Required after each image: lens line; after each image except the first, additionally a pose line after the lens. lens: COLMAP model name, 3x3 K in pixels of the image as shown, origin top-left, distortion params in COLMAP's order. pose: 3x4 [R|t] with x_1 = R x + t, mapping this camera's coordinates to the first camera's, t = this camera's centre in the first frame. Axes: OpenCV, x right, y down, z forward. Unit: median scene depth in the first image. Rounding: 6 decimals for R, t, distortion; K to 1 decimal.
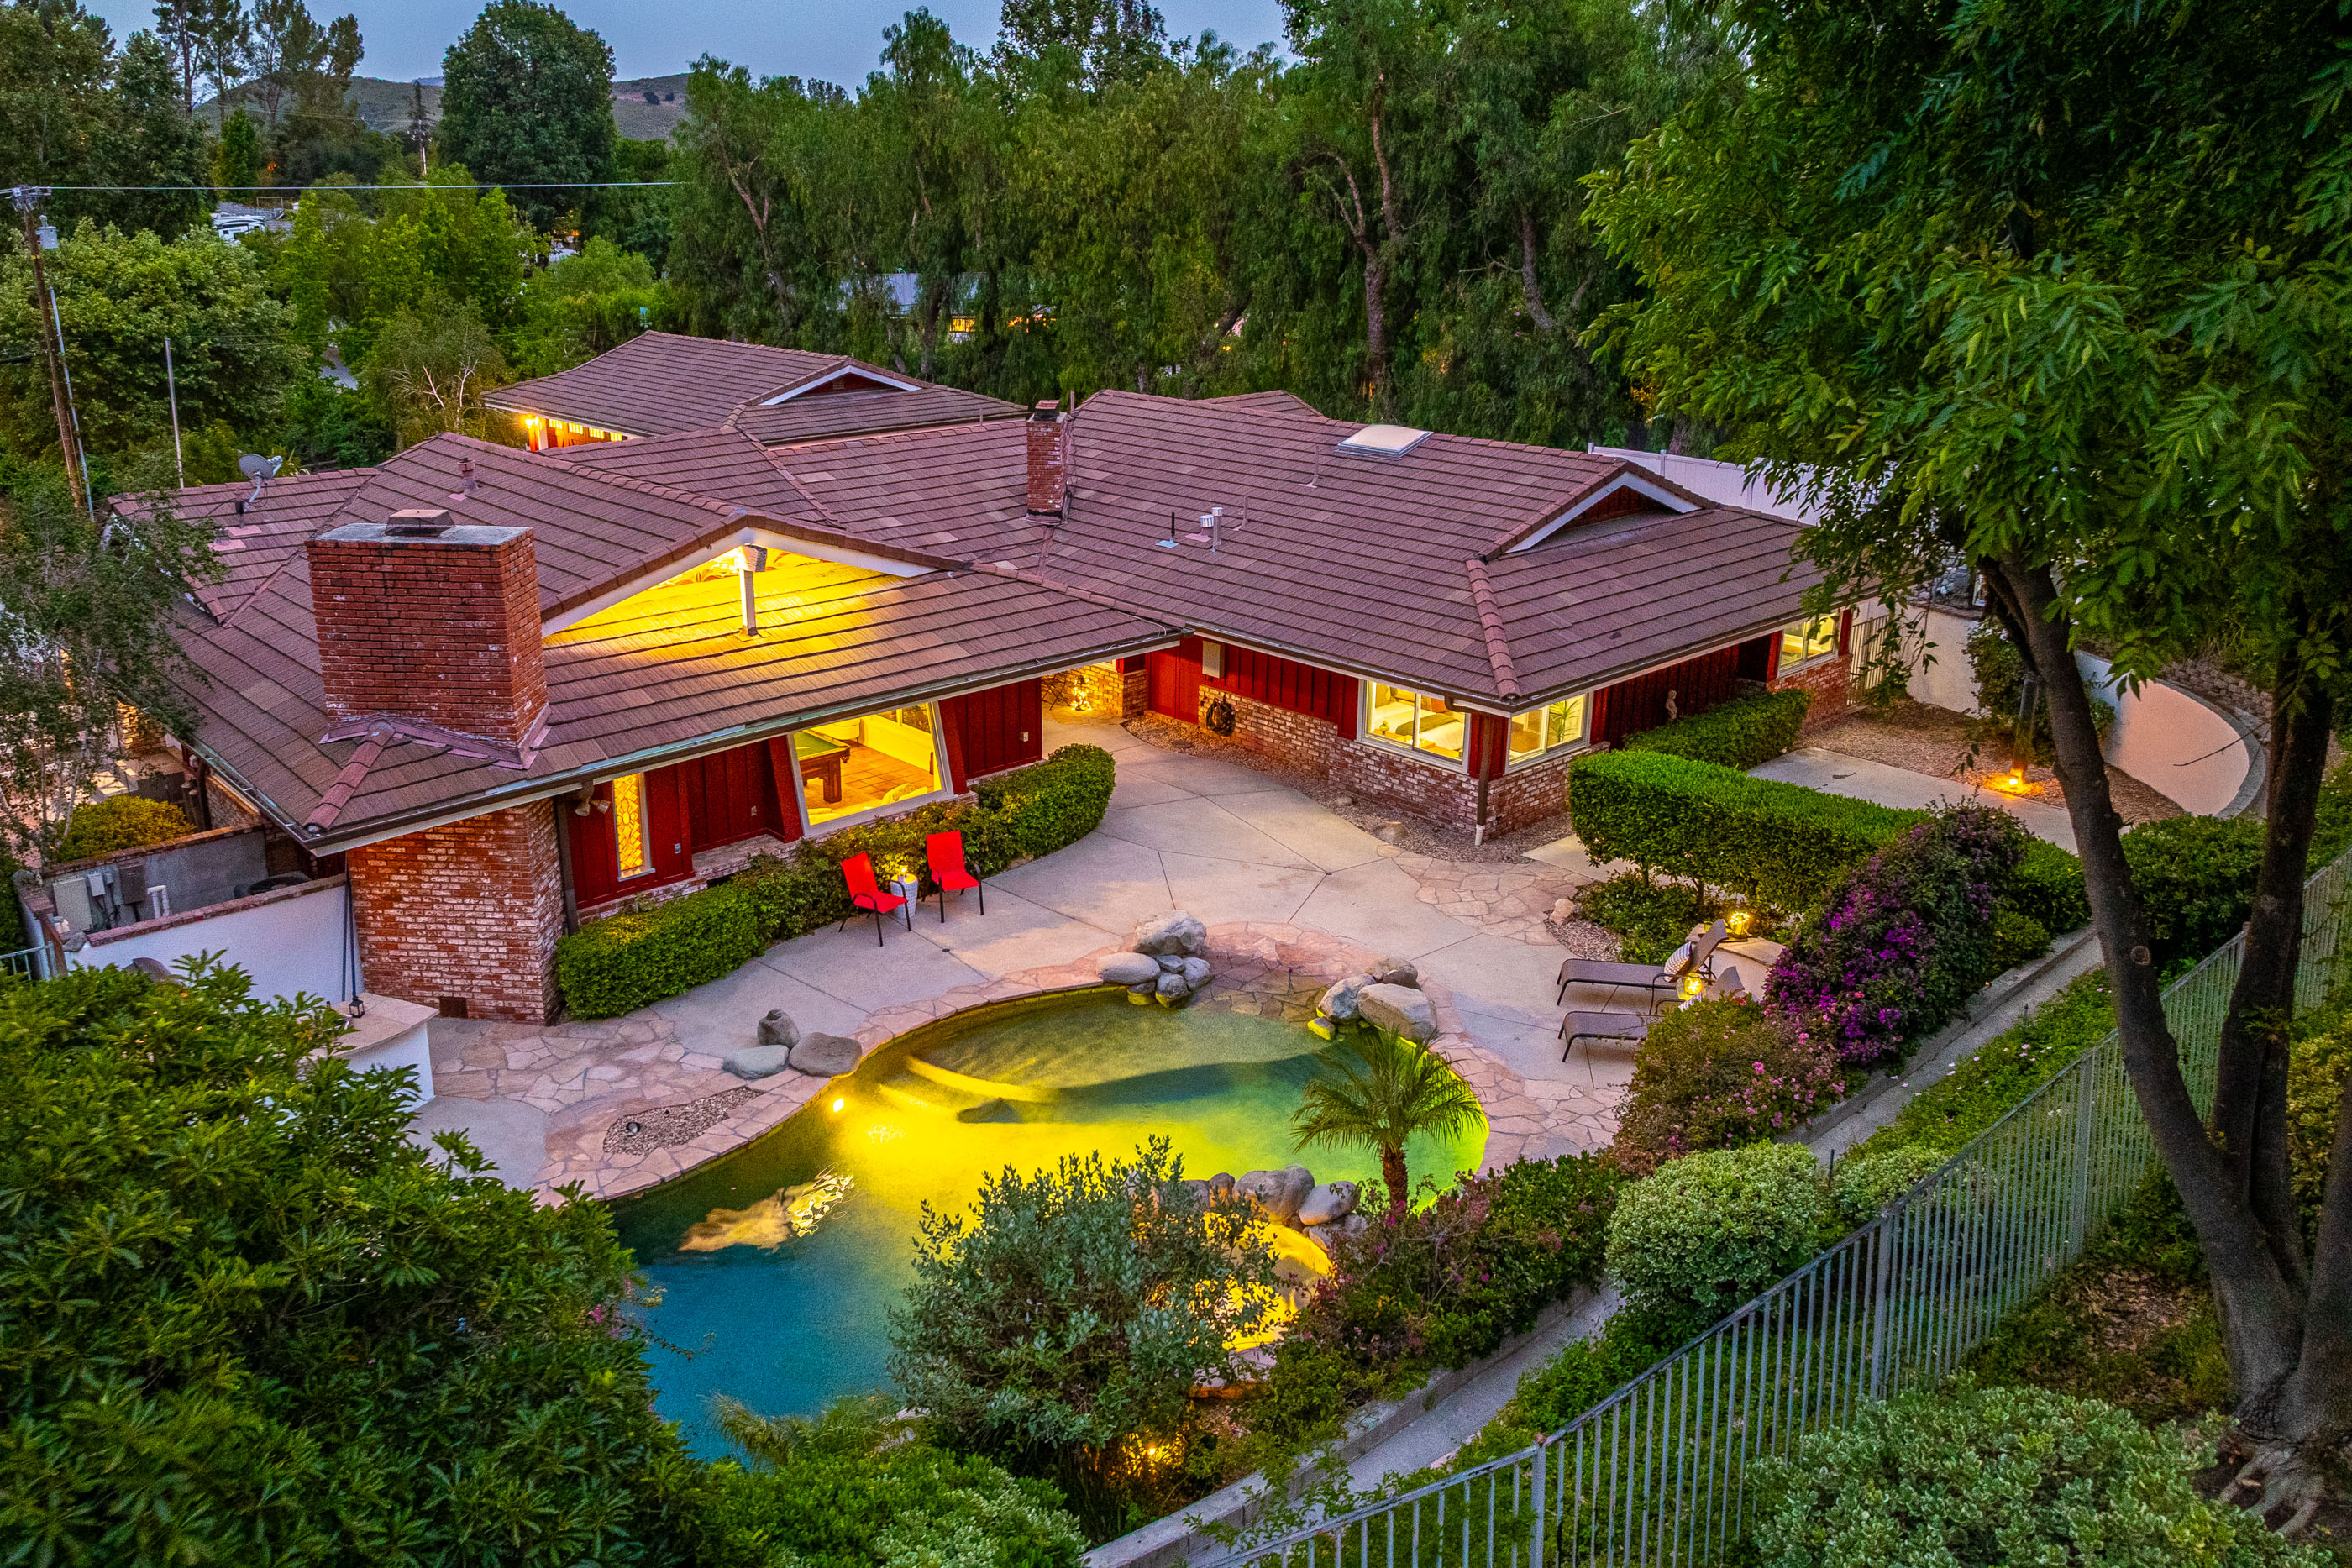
lens RADIAL K [[2510.6, 0, 1165.6], [0, 2510.6, 783.5], [0, 0, 1]] dist [-0.075478, 0.000000]
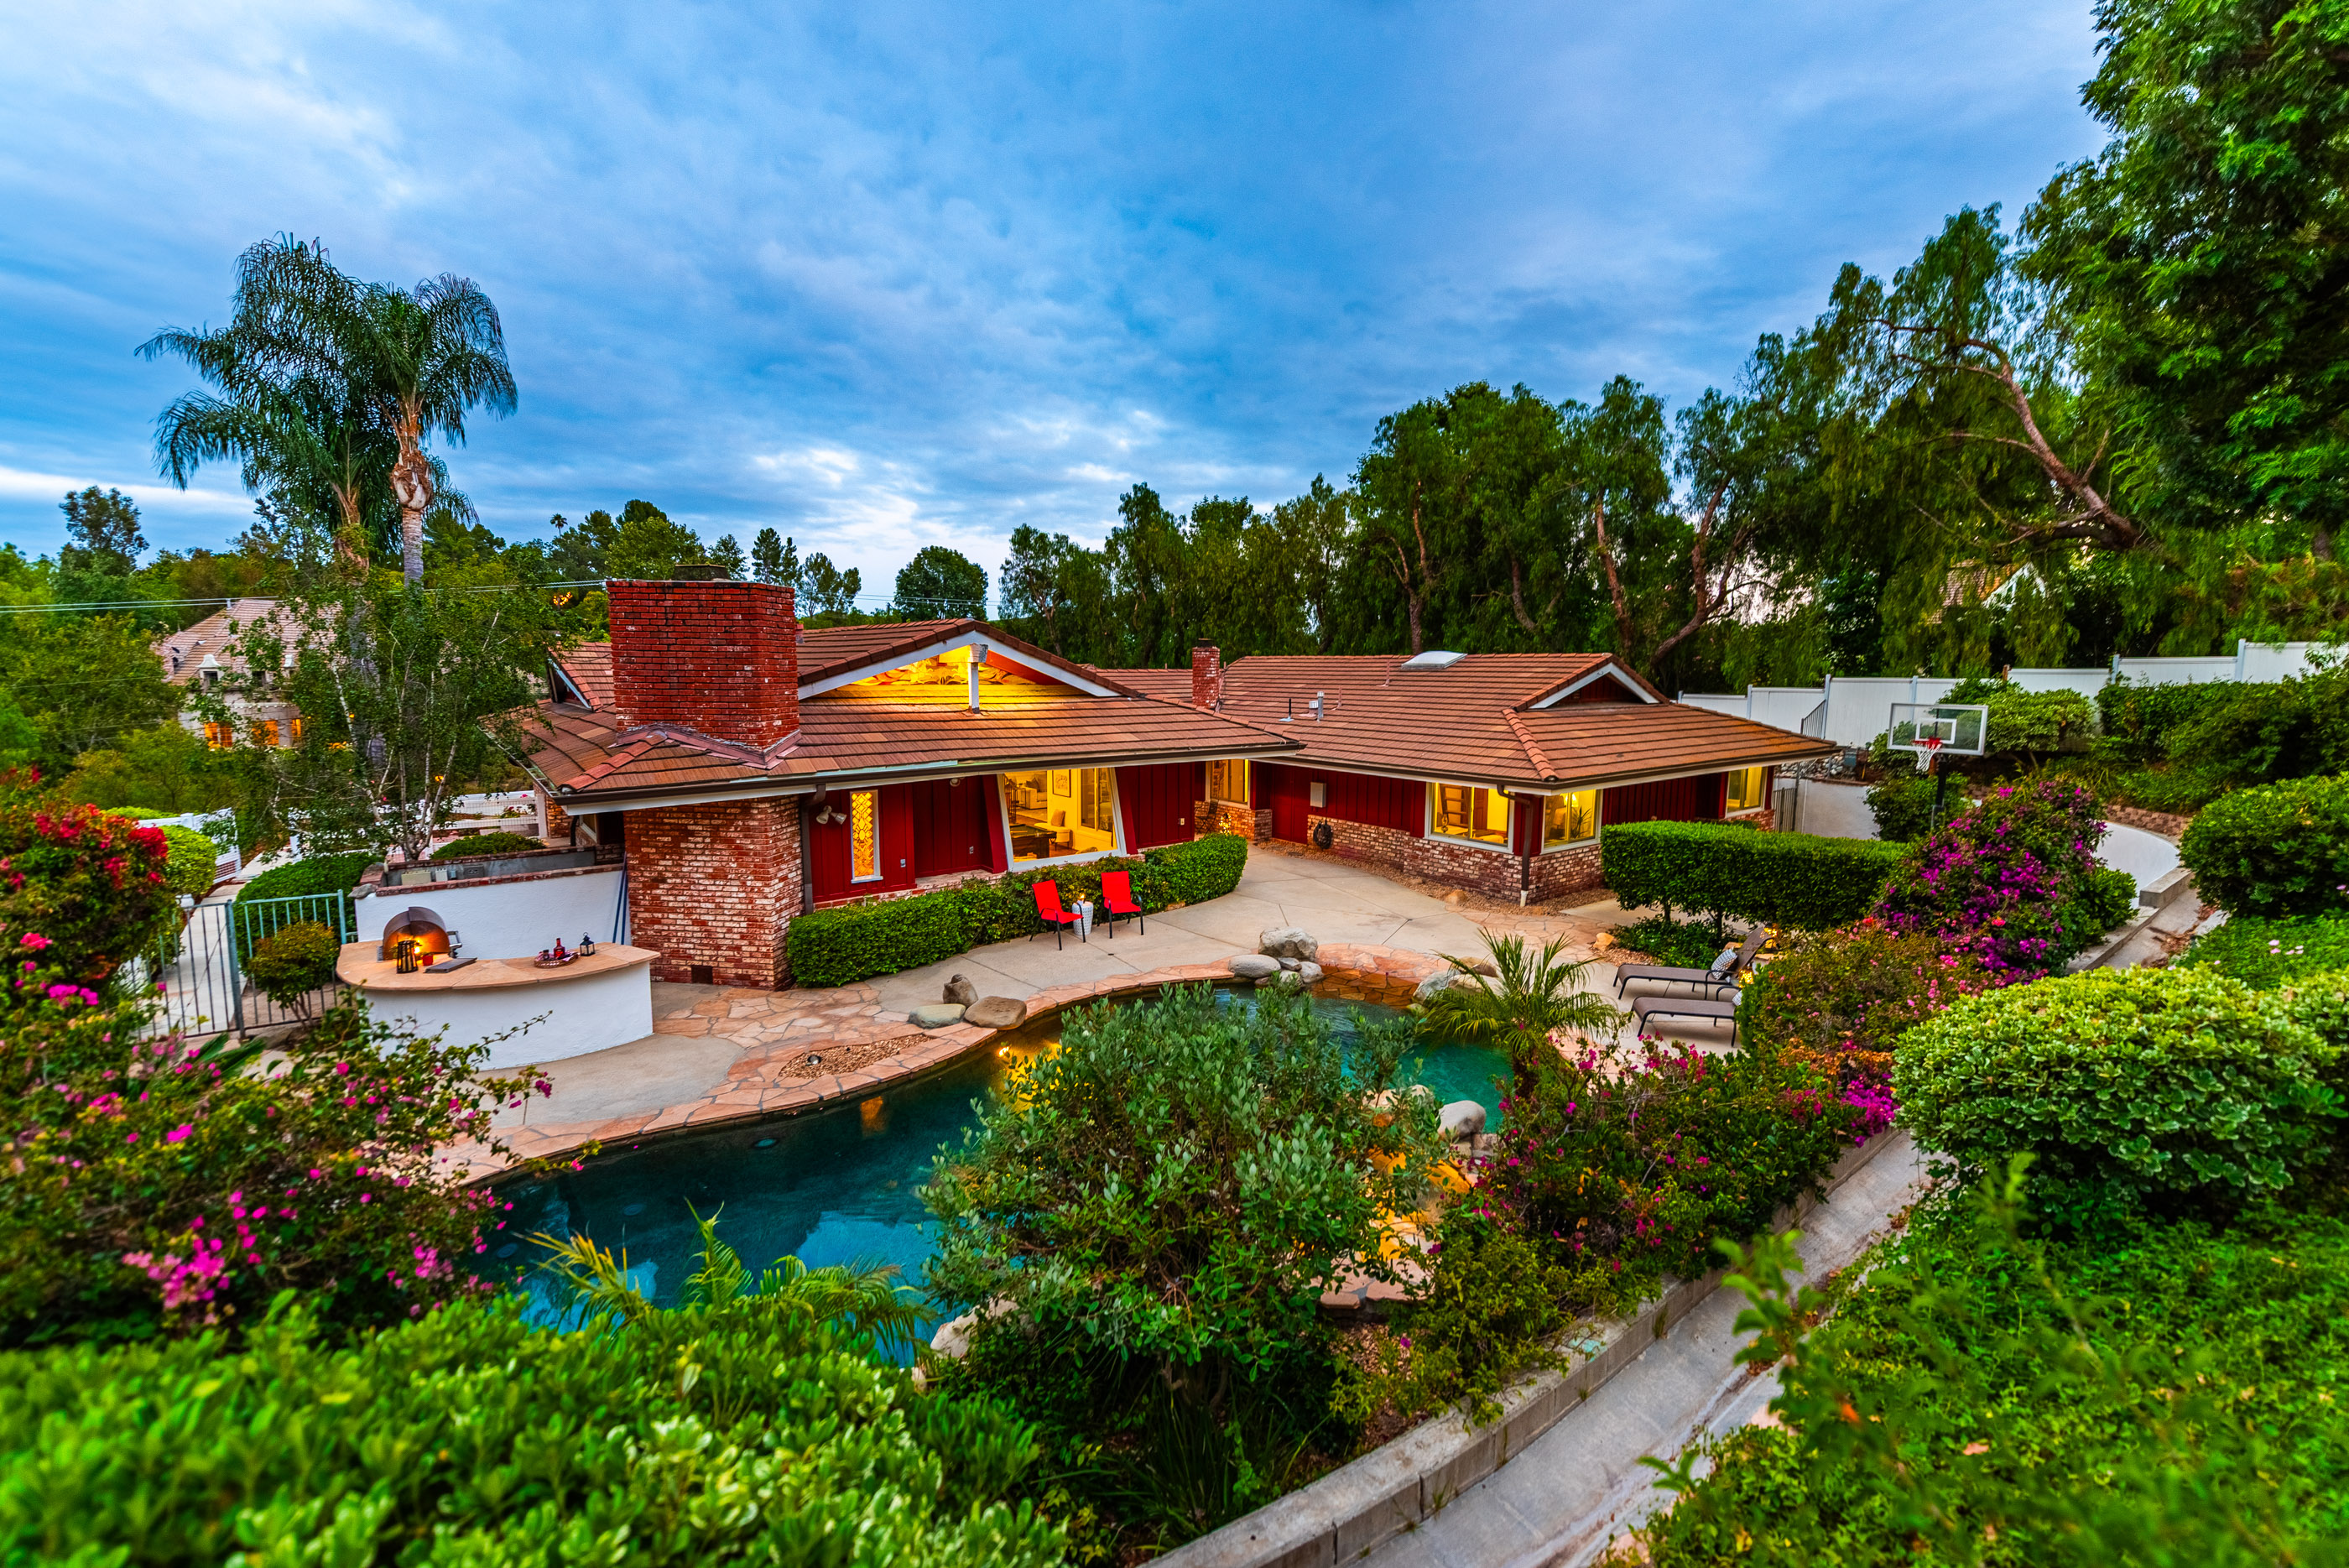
lens RADIAL K [[1168.5, 0, 1186.9], [0, 1168.5, 785.0], [0, 0, 1]] dist [0.018427, -0.000405]
pose [[0.996795, 0.006642, -0.079719, -0.003088], [-0.024610, 0.973679, -0.226591, 0.122579], [0.076116, 0.227827, 0.970722, 0.434128]]
